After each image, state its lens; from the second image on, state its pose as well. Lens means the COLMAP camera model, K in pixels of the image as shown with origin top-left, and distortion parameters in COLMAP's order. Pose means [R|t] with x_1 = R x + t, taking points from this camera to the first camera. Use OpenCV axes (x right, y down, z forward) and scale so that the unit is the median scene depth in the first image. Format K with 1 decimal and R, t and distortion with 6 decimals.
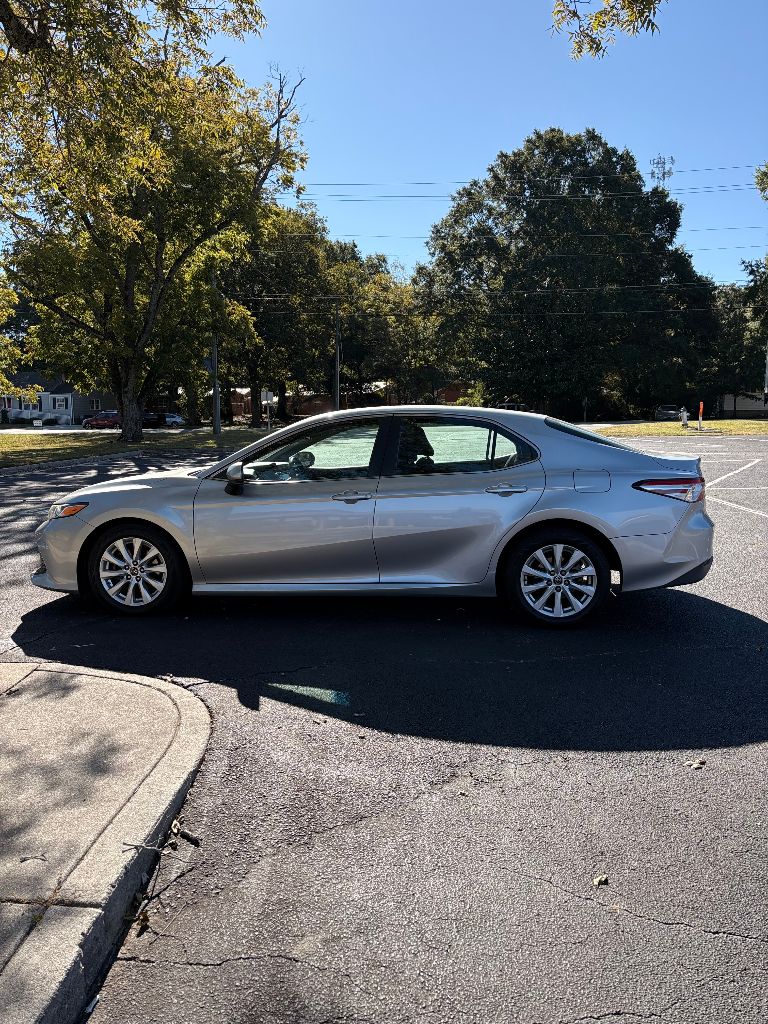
lens RADIAL K [[838.8, 0, 369.5], [0, 838.8, 511.1], [0, 0, 1]] dist [-0.004829, 0.006503]
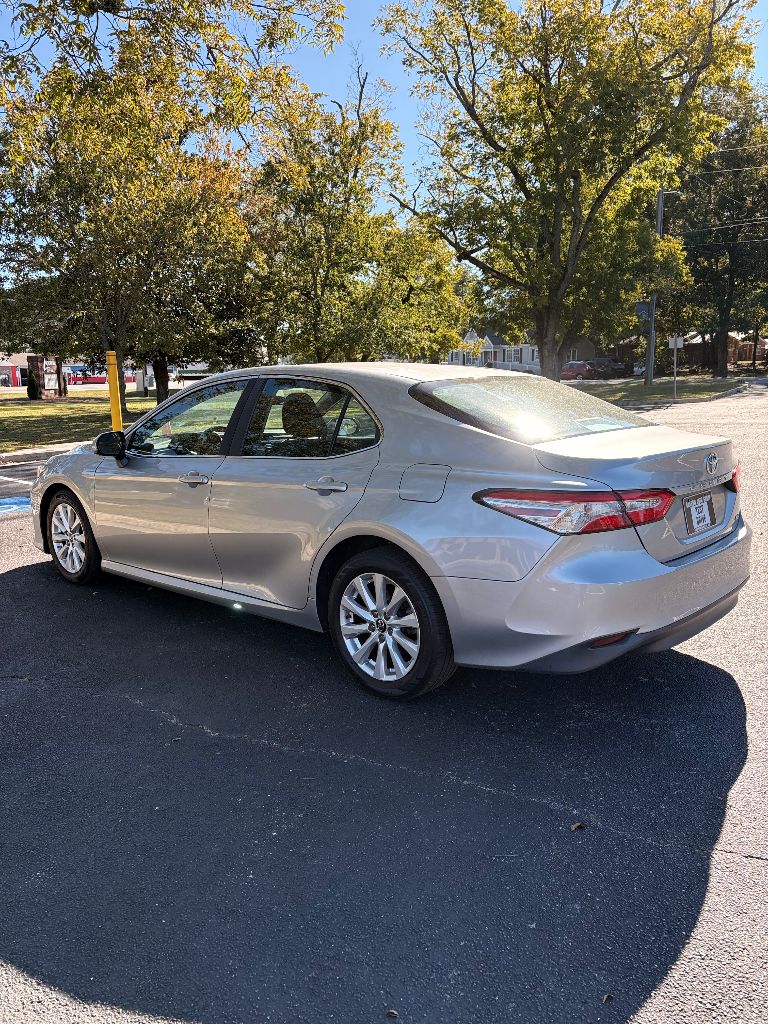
lens RADIAL K [[815.3, 0, 384.0], [0, 815.3, 512.0], [0, 0, 1]] dist [0.001100, -0.002605]
pose [[0.779241, 0.096801, -0.619203, 0.612877], [-0.055051, 0.994753, 0.086232, -0.064248], [0.624302, -0.033108, 0.780481, 0.480903]]
